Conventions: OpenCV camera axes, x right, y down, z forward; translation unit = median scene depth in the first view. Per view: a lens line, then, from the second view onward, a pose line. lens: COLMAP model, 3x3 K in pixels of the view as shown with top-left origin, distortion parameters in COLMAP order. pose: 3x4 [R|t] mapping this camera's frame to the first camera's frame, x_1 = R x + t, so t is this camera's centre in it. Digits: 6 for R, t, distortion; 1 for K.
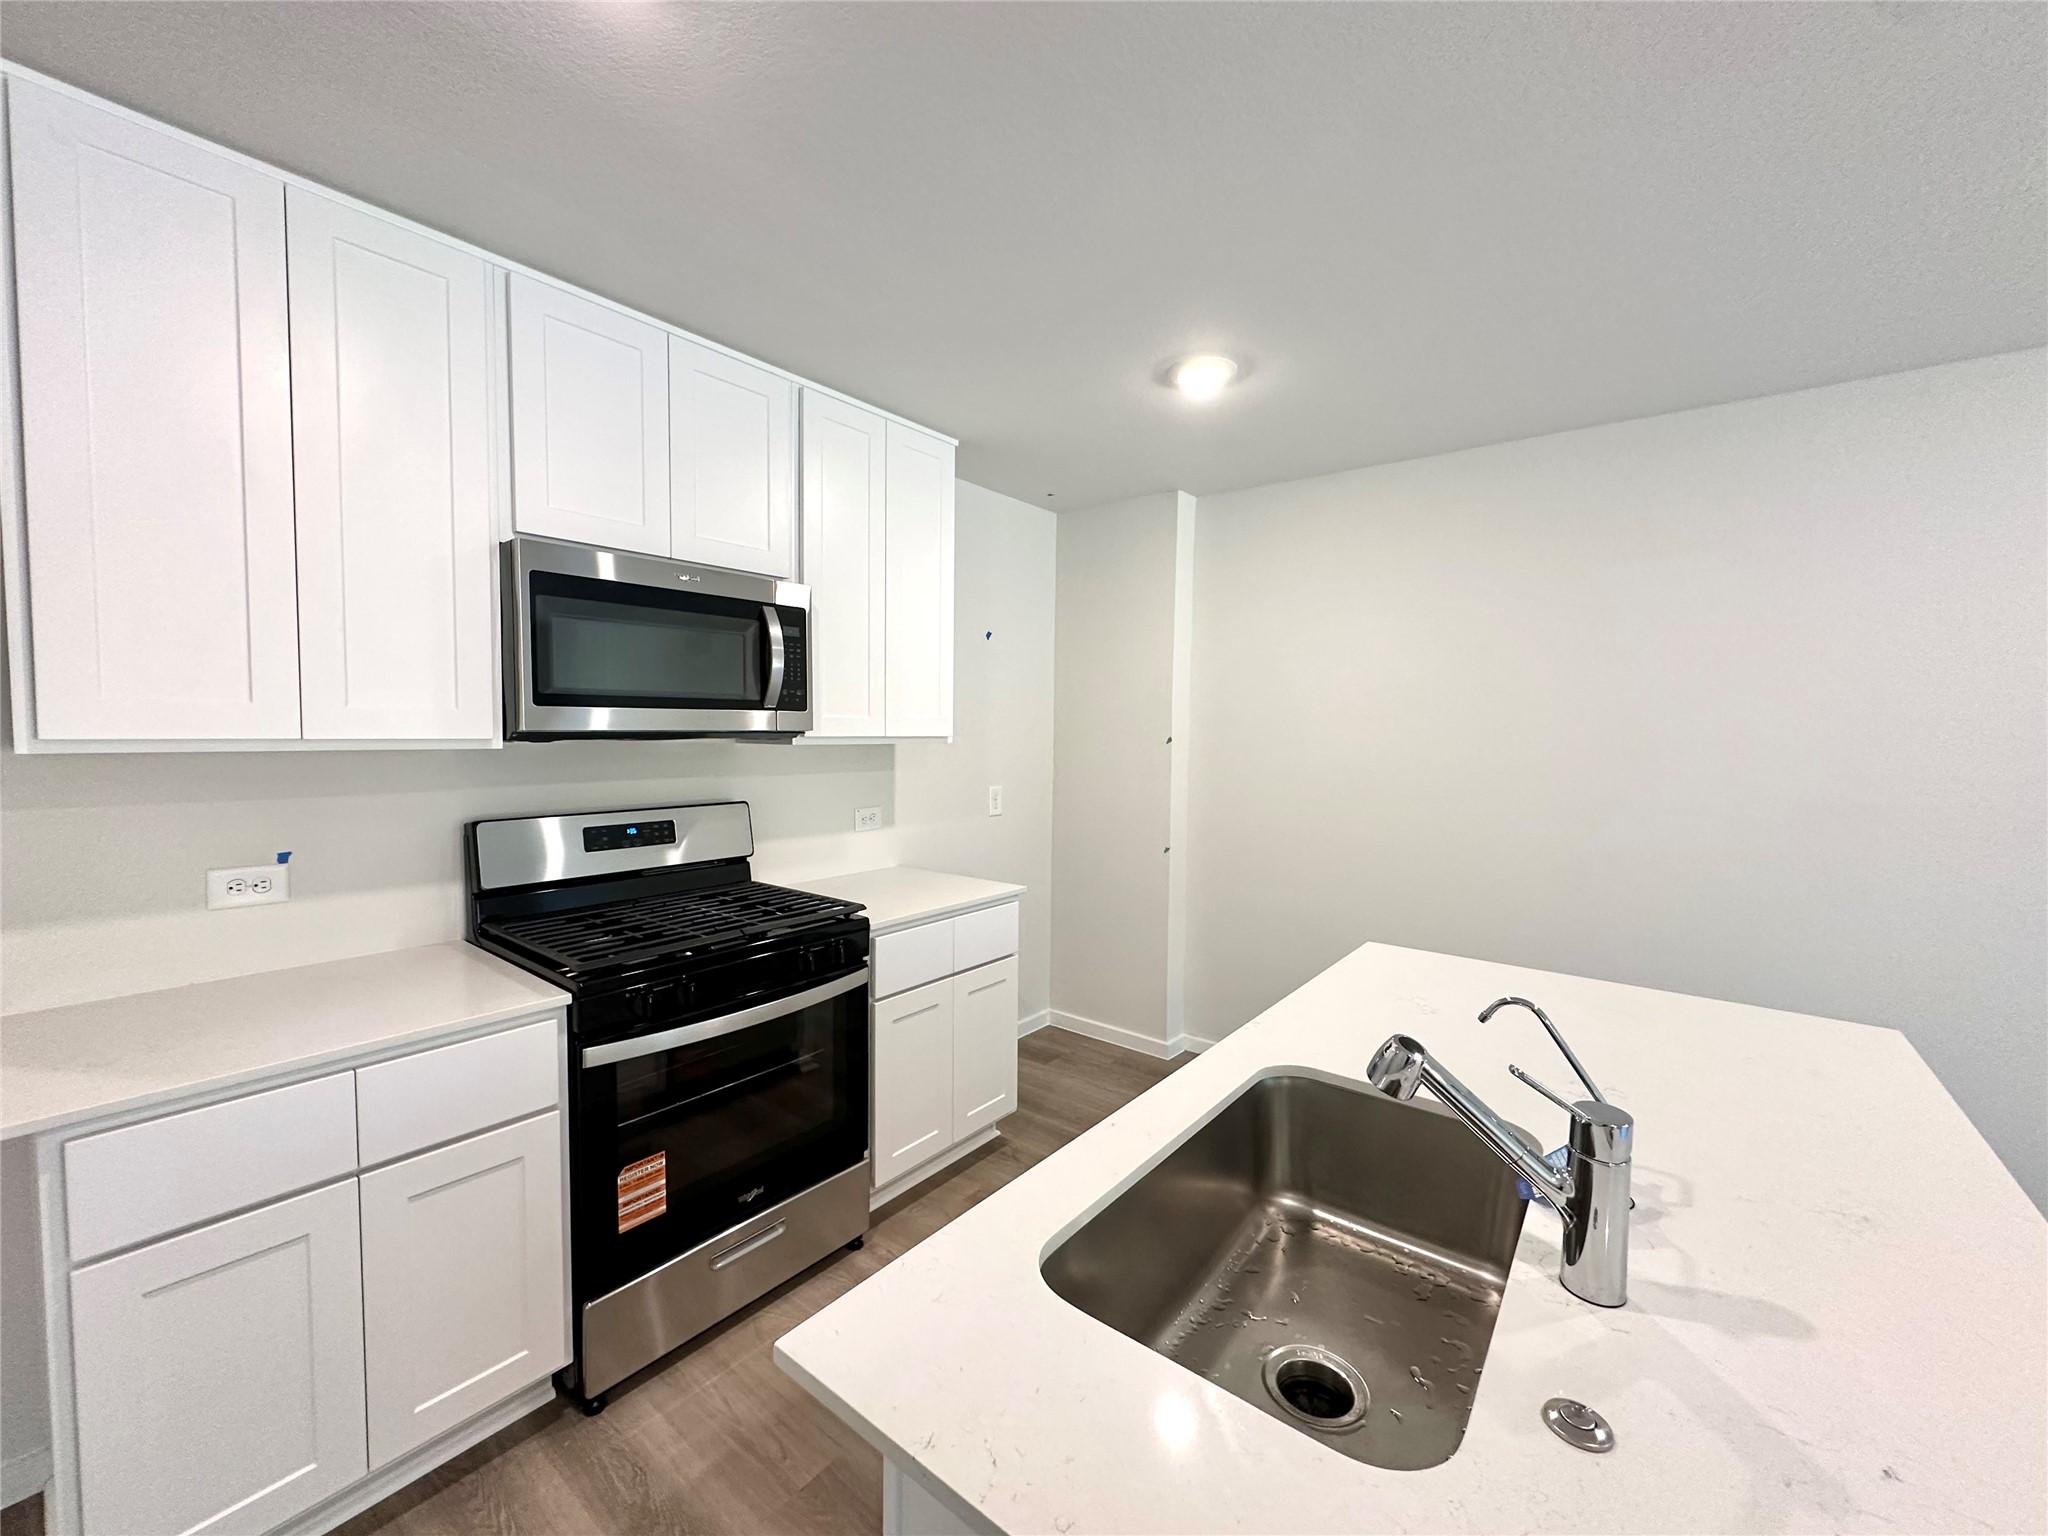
lens RADIAL K [[816.5, 0, 1024.0], [0, 816.5, 768.0], [0, 0, 1]] dist [-0.002537, -0.000269]
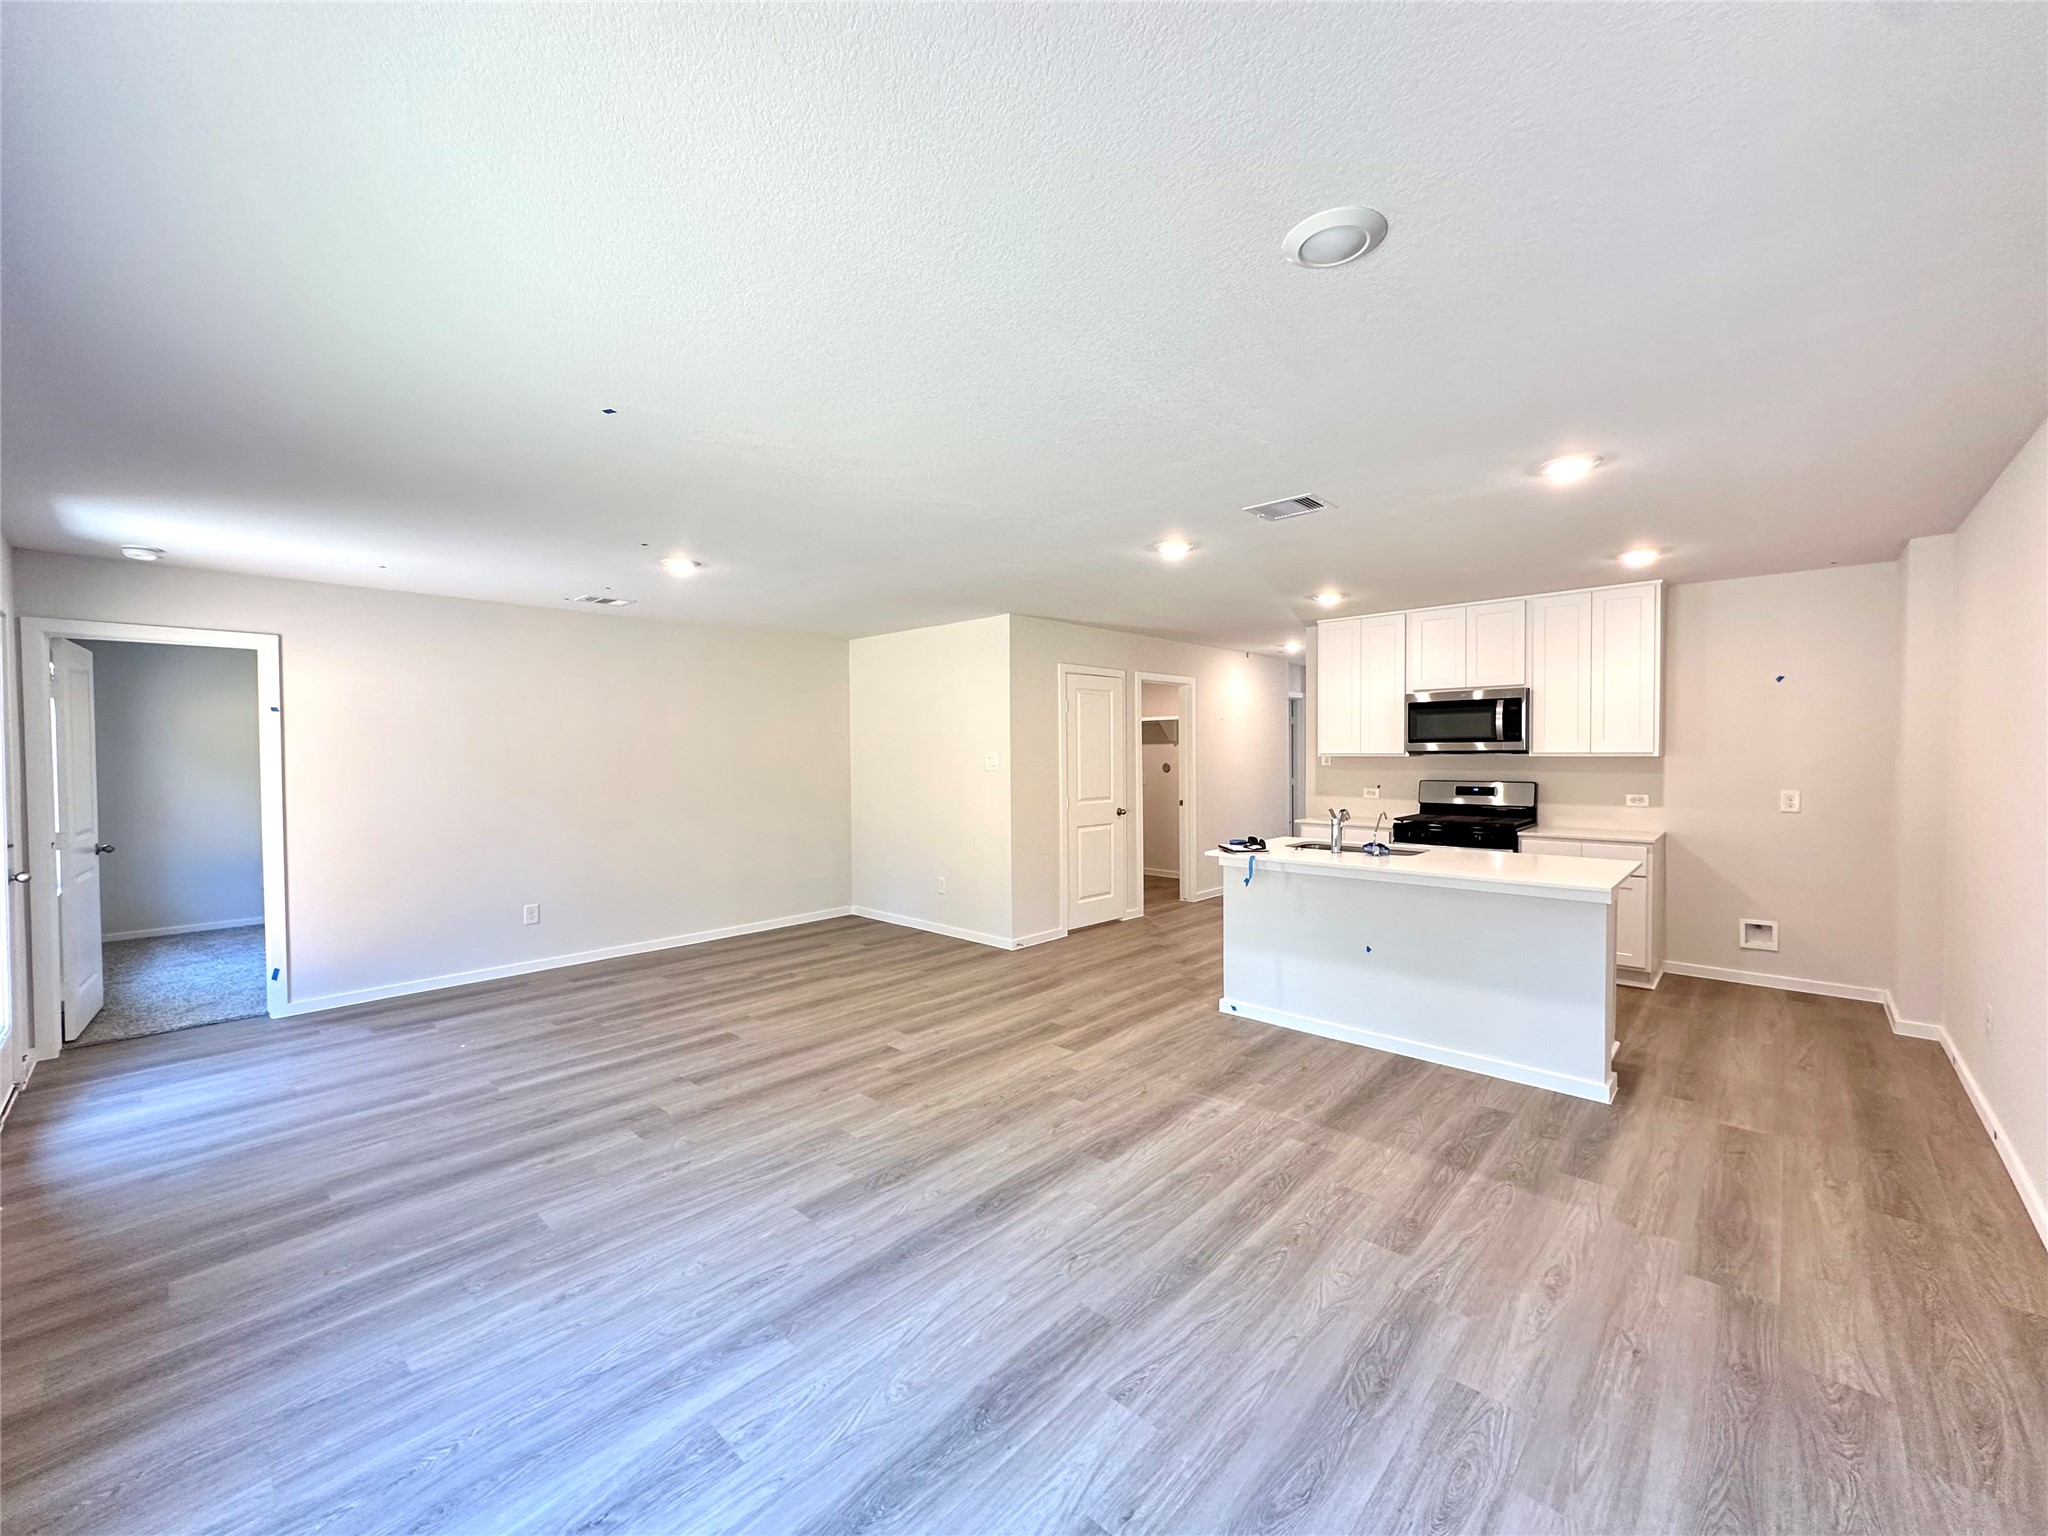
lens RADIAL K [[816.5, 0, 1024.0], [0, 816.5, 768.0], [0, 0, 1]] dist [-0.002537, -0.000269]
pose [[-0.076339, 0.007507, -0.997054, 2.343930], [-0.045793, 0.998890, 0.011027, 0.049065], [0.996030, 0.046499, -0.075911, -0.252743]]
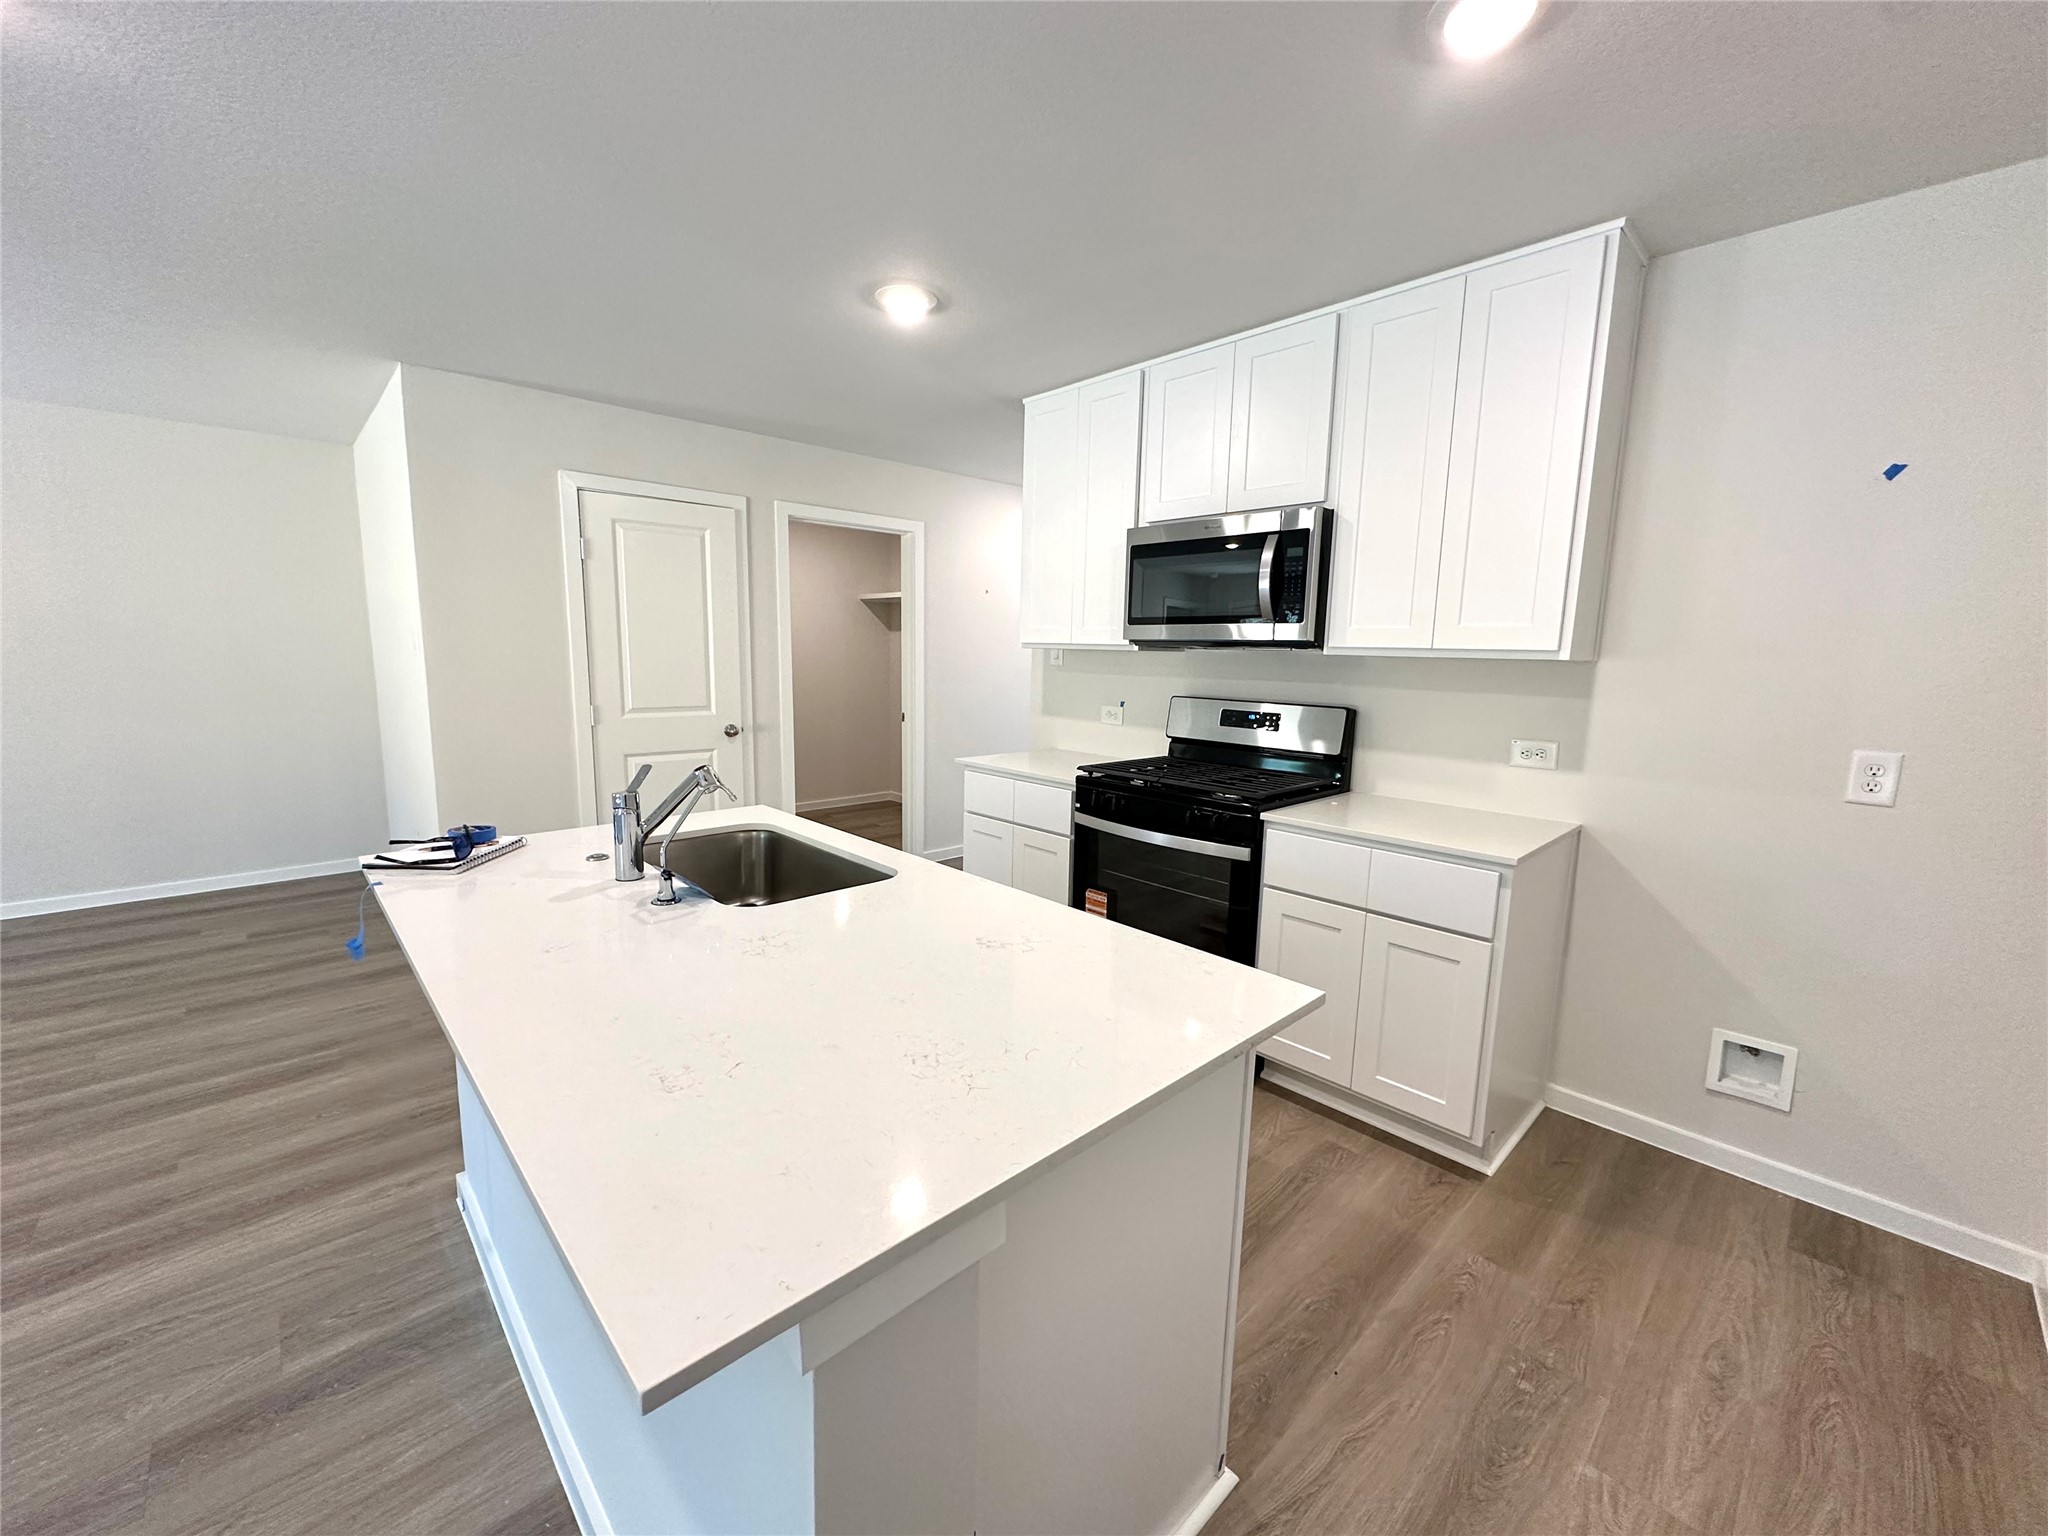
lens RADIAL K [[816.5, 0, 1024.0], [0, 816.5, 768.0], [0, 0, 1]] dist [-0.002537, -0.000269]
pose [[-0.137221, 0.128813, -0.982129, 0.981951], [-0.073186, 0.987480, 0.139741, -0.001476], [0.987833, 0.091054, -0.126076, 0.849934]]
